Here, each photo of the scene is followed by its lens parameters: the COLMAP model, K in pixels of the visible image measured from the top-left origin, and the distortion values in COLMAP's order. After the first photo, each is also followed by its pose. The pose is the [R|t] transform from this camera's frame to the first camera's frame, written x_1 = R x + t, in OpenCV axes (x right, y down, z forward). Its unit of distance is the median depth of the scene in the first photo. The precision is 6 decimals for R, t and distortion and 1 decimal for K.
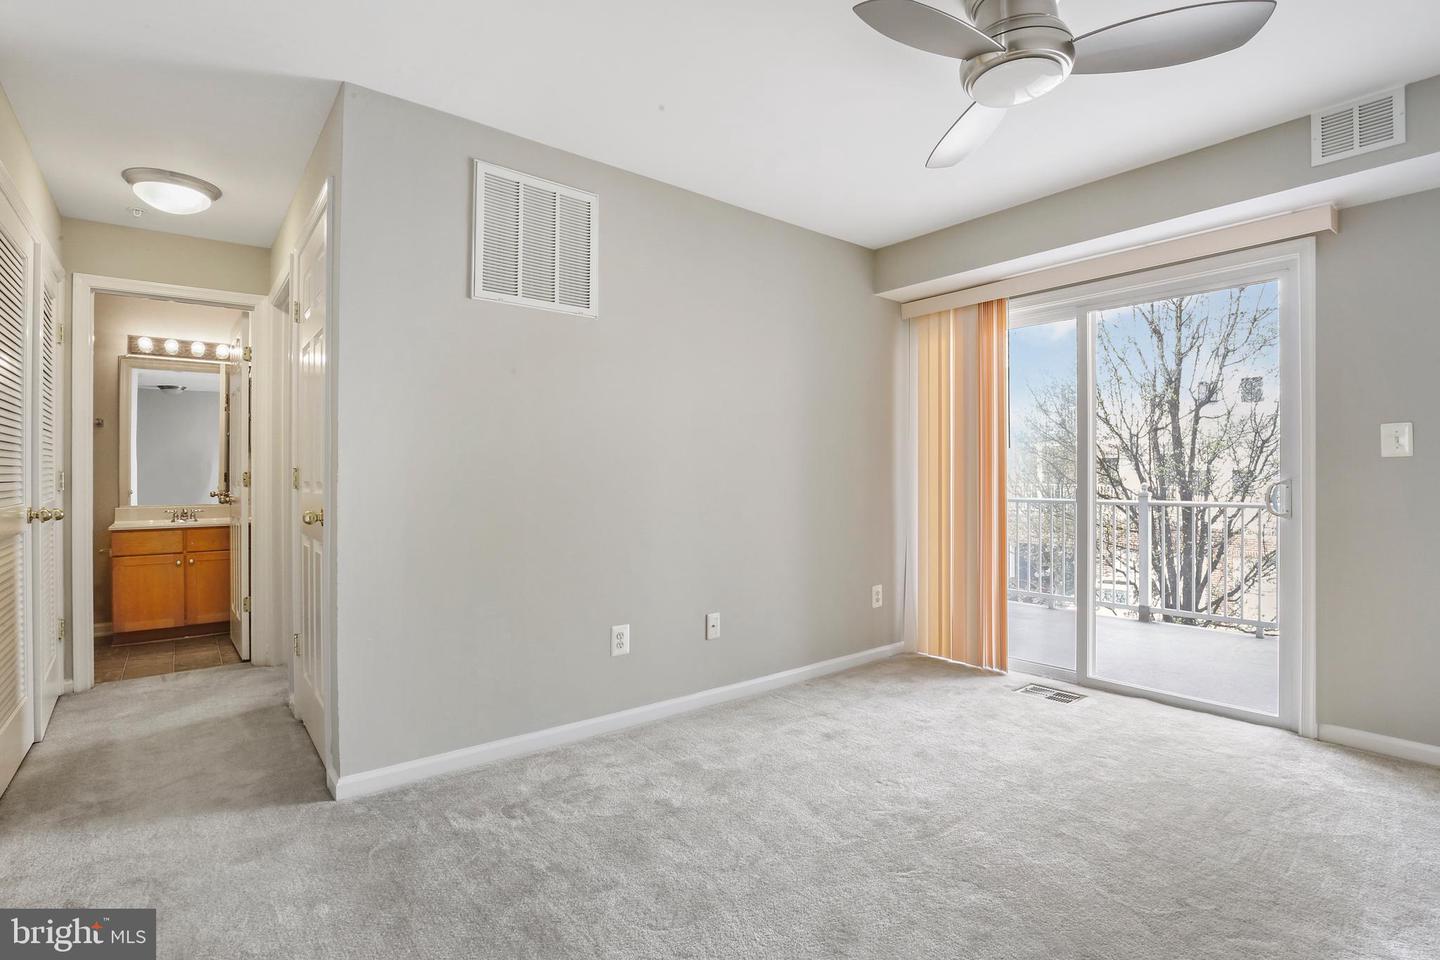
lens RADIAL K [[669.3, 0, 717.5], [0, 669.3, 475.9], [0, 0, 1]] dist [-0.052608, 0.010032]
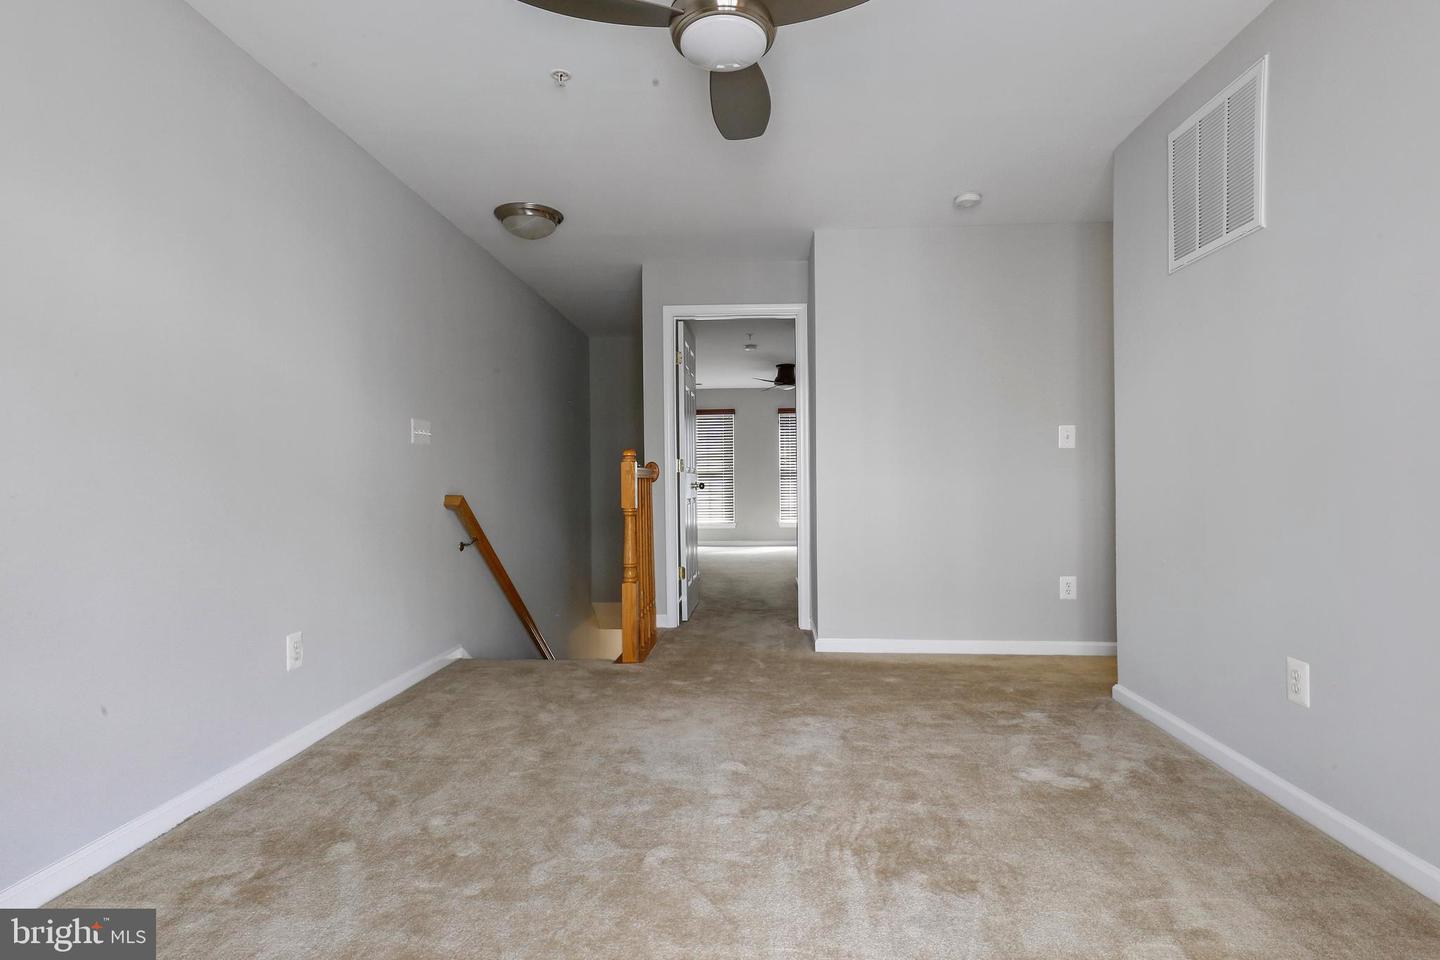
lens RADIAL K [[669.3, 0, 717.5], [0, 669.3, 475.9], [0, 0, 1]] dist [-0.052608, 0.010032]
pose [[-0.671756, 0.002418, -0.740769, 0.861717], [0.006149, 0.999978, -0.002313, 0.041504], [0.740747, -0.006109, -0.671756, 1.185279]]
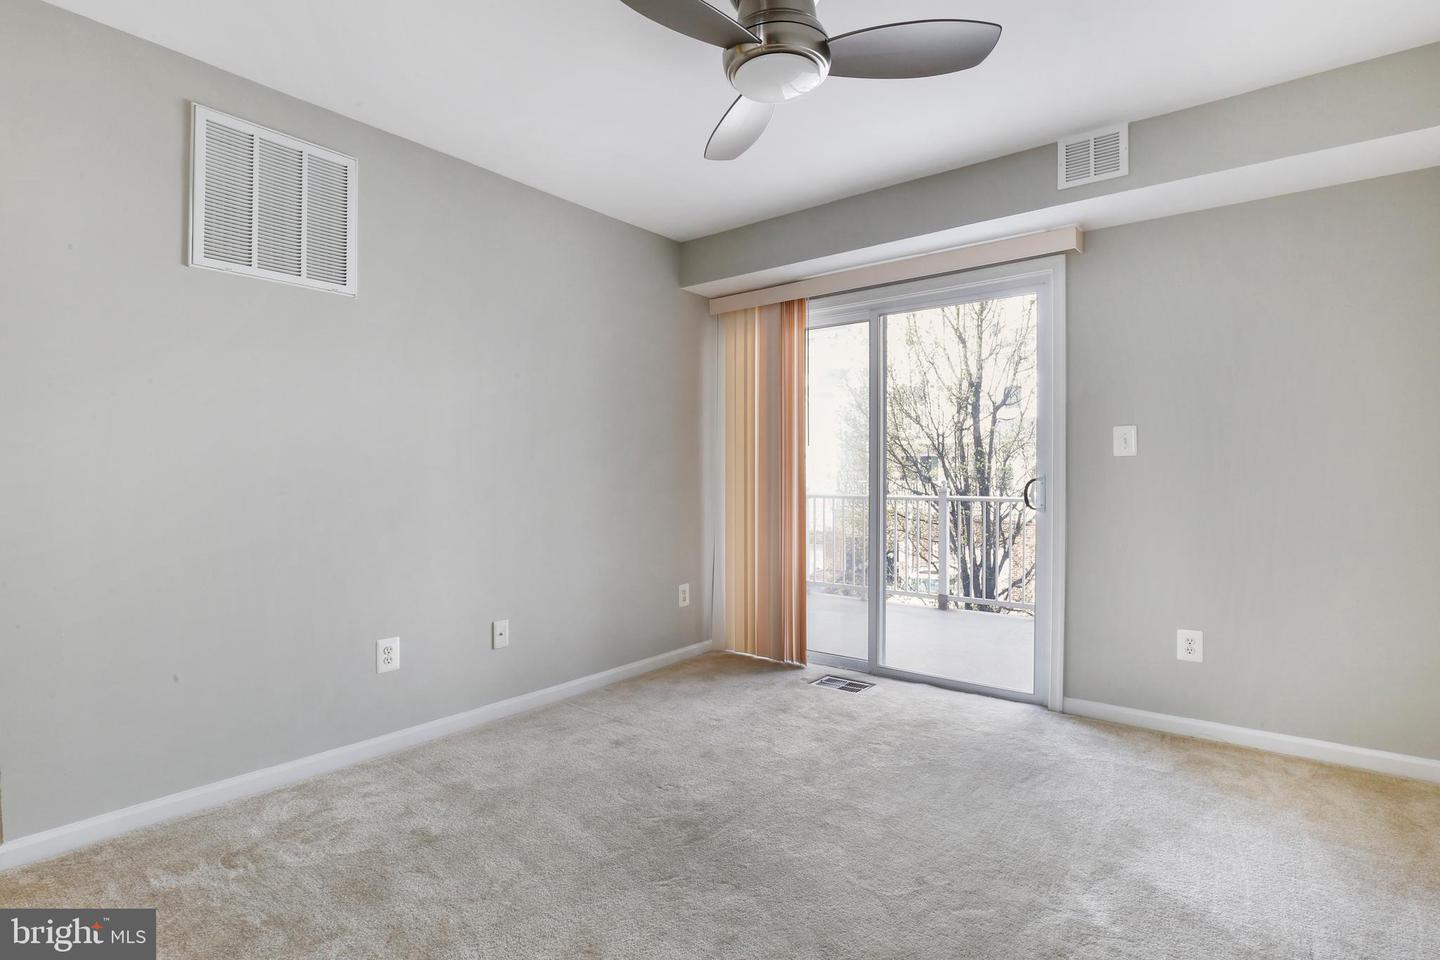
lens RADIAL K [[683.1, 0, 720.0], [0, 683.1, 480.0], [0, 0, 1]] dist [-0.048549, 0.008350]
pose [[0.974077, -0.002787, 0.226199, 0.103000], [0.000547, 0.999950, 0.009964, 0.000044], [-0.226216, -0.009582, 0.974030, 0.010834]]
